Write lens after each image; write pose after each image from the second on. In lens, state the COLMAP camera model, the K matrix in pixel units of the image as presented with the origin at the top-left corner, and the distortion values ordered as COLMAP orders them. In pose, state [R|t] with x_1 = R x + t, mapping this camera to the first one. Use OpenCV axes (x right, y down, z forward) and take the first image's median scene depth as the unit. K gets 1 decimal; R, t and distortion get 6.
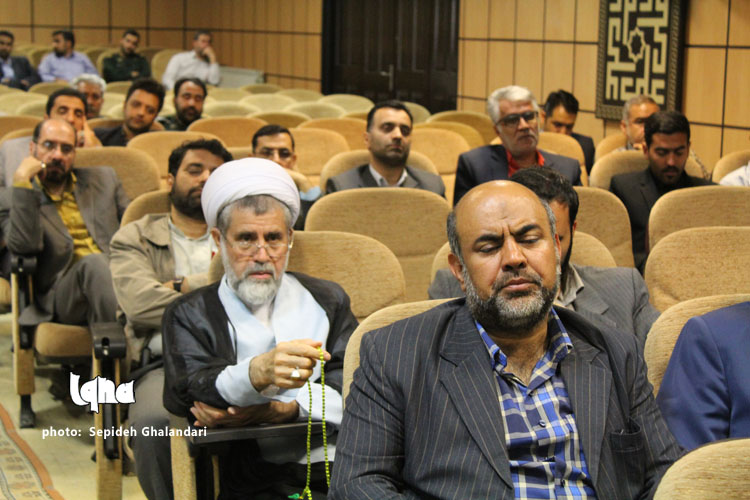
lens RADIAL K [[1606.9, 0, 375.0], [0, 1606.9, 250.0], [0, 0, 1]] dist [0.005051, 0.074153]
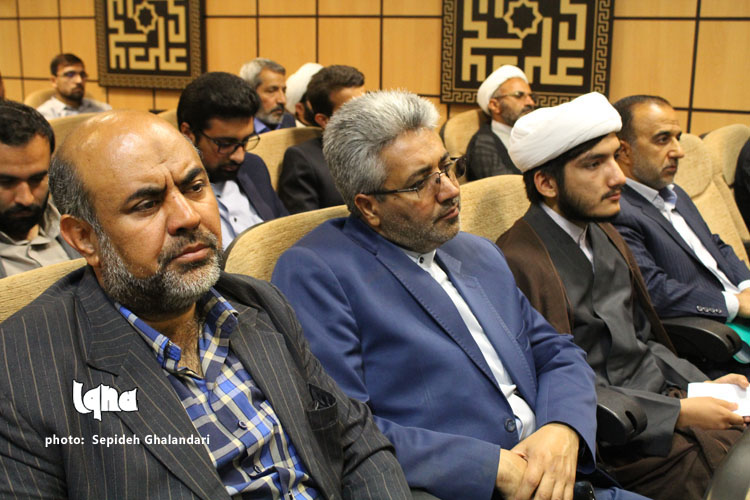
lens RADIAL K [[630.8, 0, 374.6], [0, 630.8, 236.7], [0, 0, 1]] dist [0.043063, 0.001134]
pose [[0.720642, -0.096761, 0.686522, -0.051872], [0.054422, 0.995052, 0.083120, -0.005687], [-0.691168, -0.022538, 0.722342, 0.717657]]
